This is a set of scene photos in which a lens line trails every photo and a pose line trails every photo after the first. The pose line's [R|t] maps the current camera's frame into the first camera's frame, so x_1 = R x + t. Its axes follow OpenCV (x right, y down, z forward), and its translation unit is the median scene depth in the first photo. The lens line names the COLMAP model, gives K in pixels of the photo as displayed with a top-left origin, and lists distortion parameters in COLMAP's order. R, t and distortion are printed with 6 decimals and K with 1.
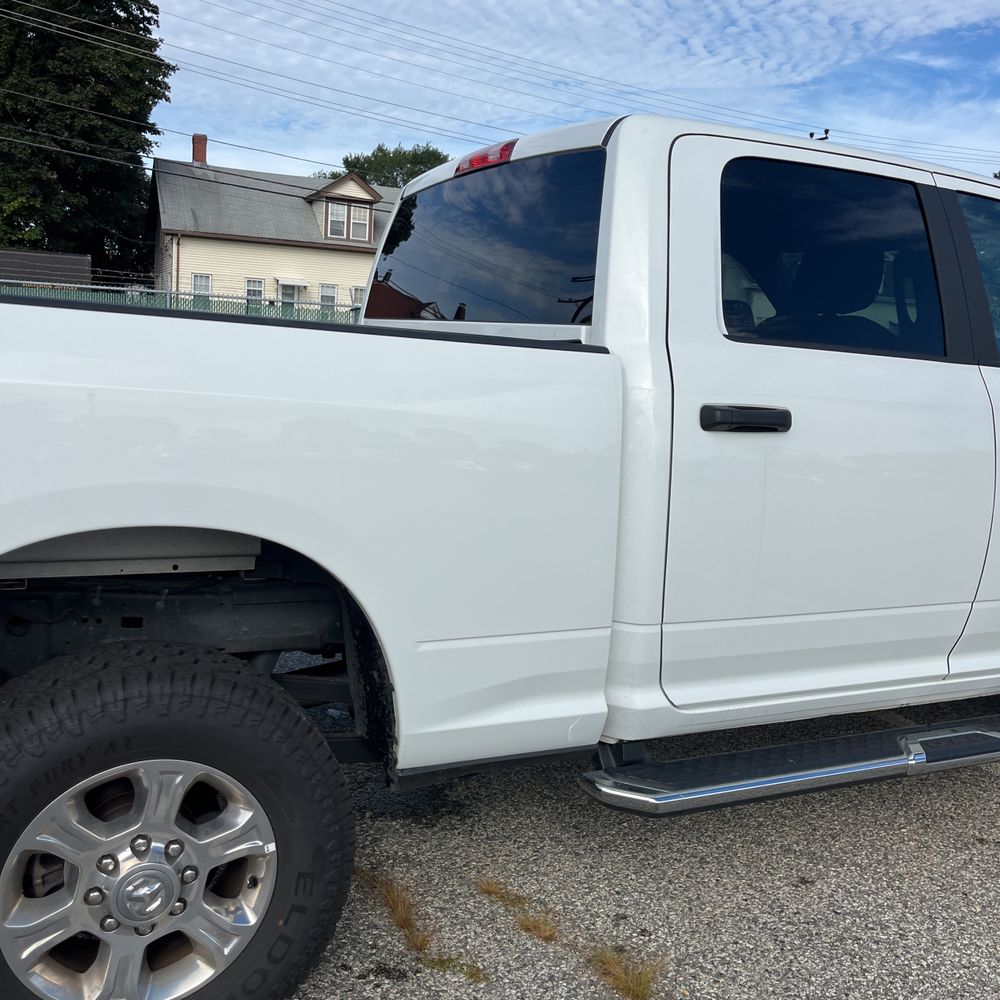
lens RADIAL K [[1022.8, 0, 496.5], [0, 1022.8, 490.0], [0, 0, 1]] dist [0.020929, 0.000000]
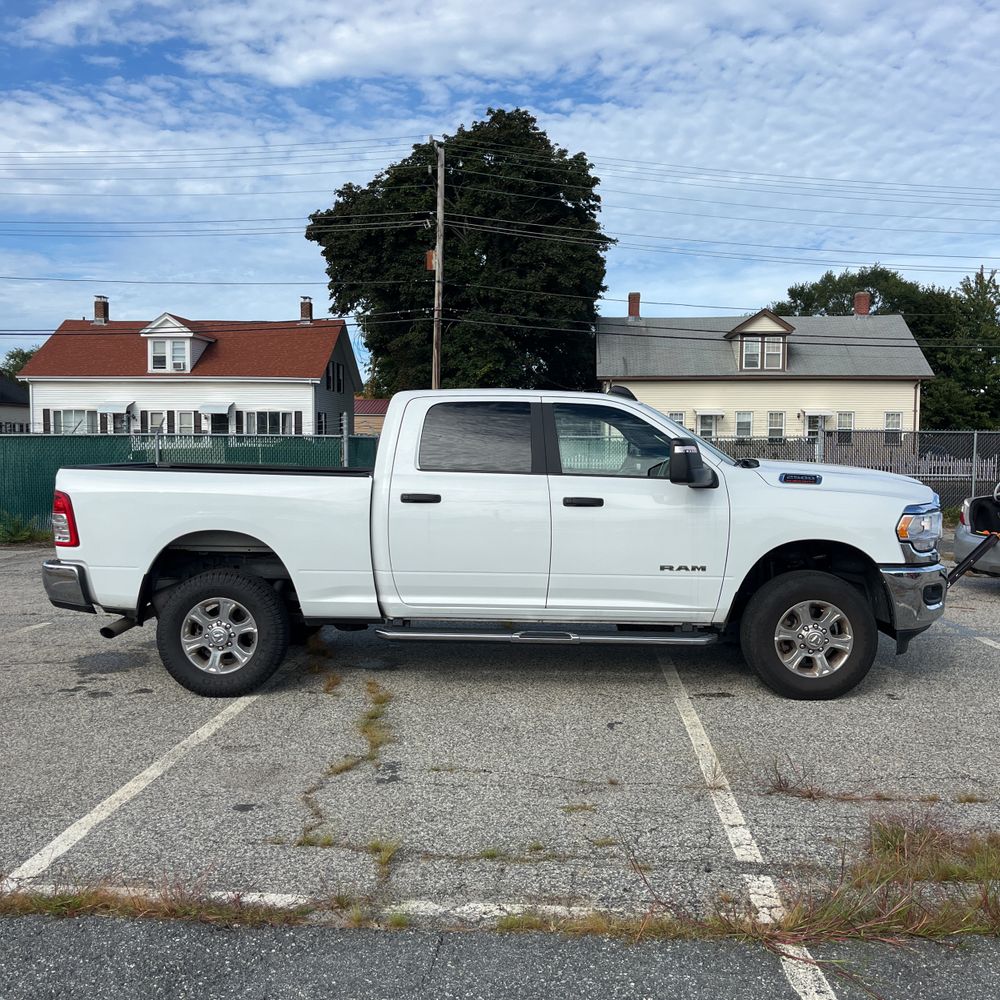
lens RADIAL K [[1022.8, 0, 491.6], [0, 1022.8, 501.5], [0, 0, 1]] dist [0.020929, 0.000000]
pose [[0.887757, -0.030635, -0.459291, 0.109392], [-0.019270, 0.994435, -0.103575, 0.014486], [0.459908, 0.100800, 0.882227, -0.088479]]
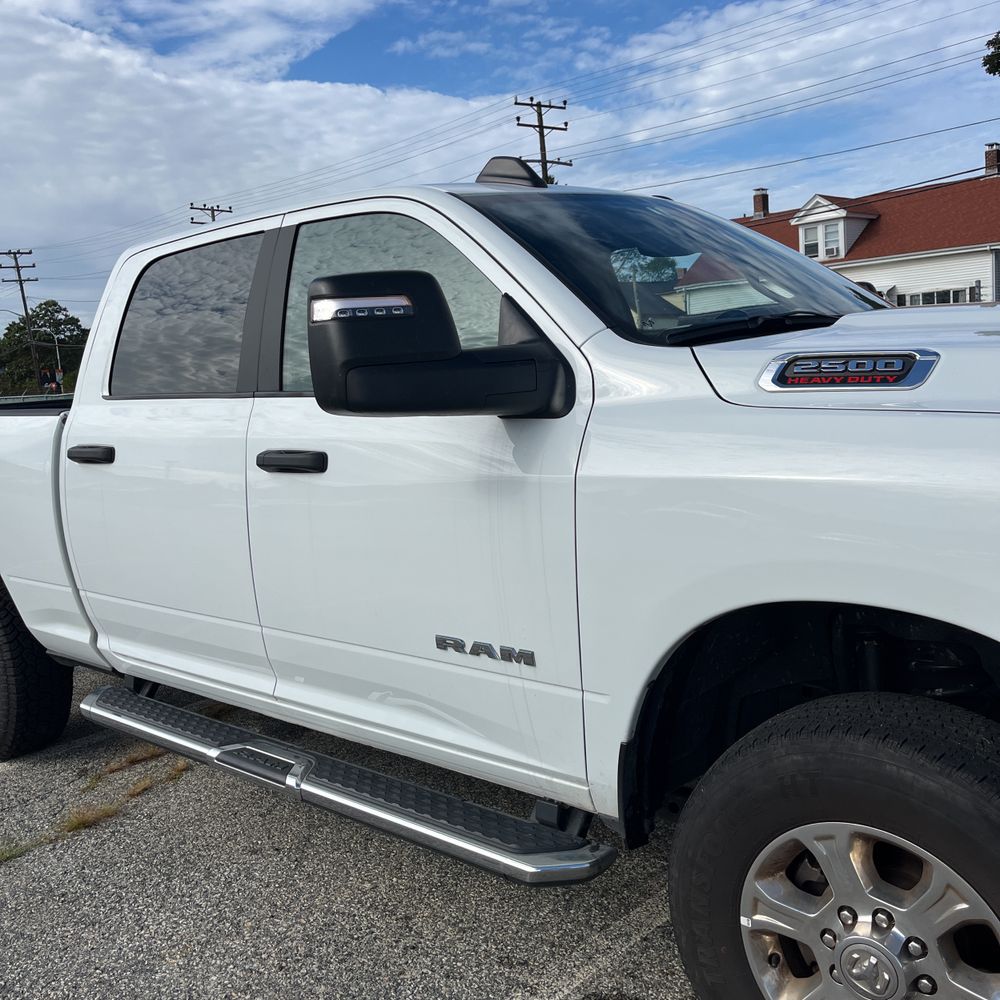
lens RADIAL K [[1022.8, 0, 483.5], [0, 1022.8, 467.2], [0, 0, 1]] dist [0.020929, 0.000000]
pose [[0.368235, 0.002121, -0.929730, 0.114675], [-0.040509, 0.999084, -0.013765, -0.003396], [0.928850, 0.042732, 0.367984, 0.062595]]
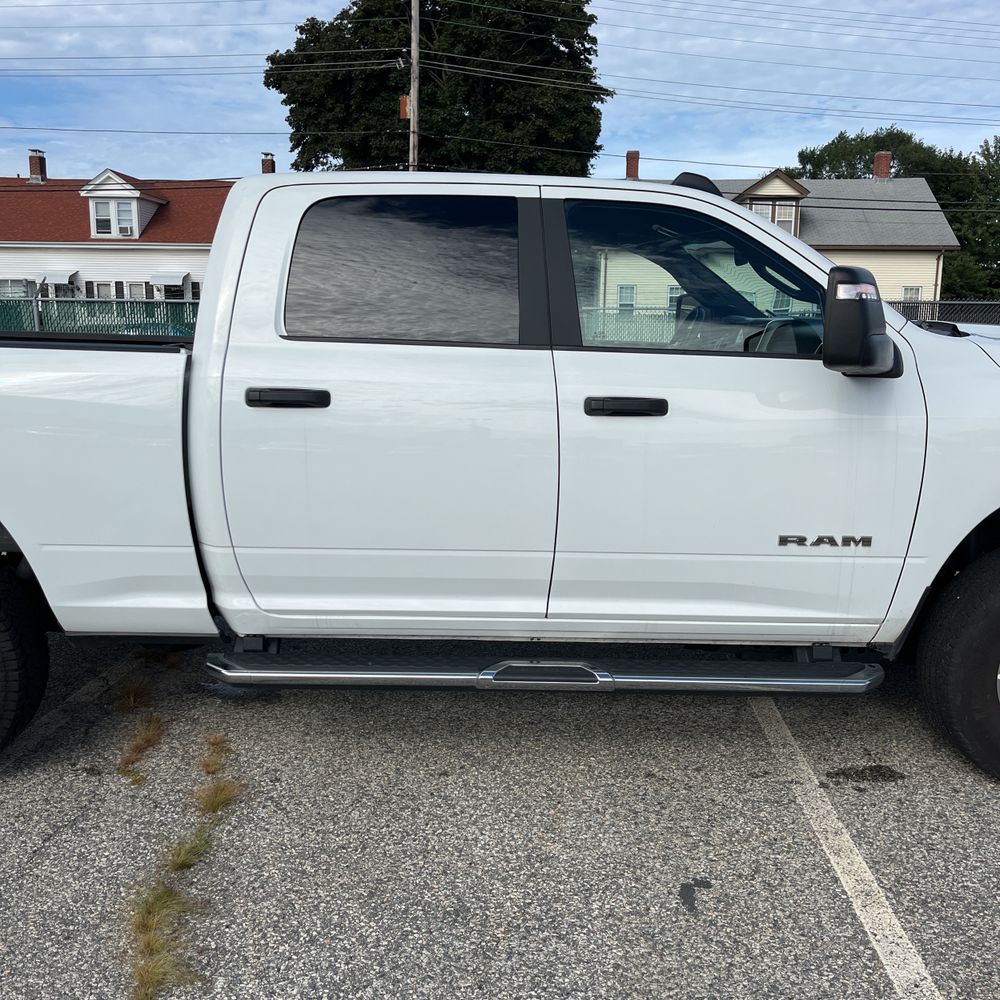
lens RADIAL K [[1022.8, 0, 504.5], [0, 1022.8, 506.5], [0, 0, 1]] dist [0.020929, 0.000000]
pose [[0.899302, 0.023979, -0.436670, 0.070231], [-0.018688, 0.999691, 0.016408, 0.002991], [0.436929, -0.006595, 0.899472, -0.005622]]
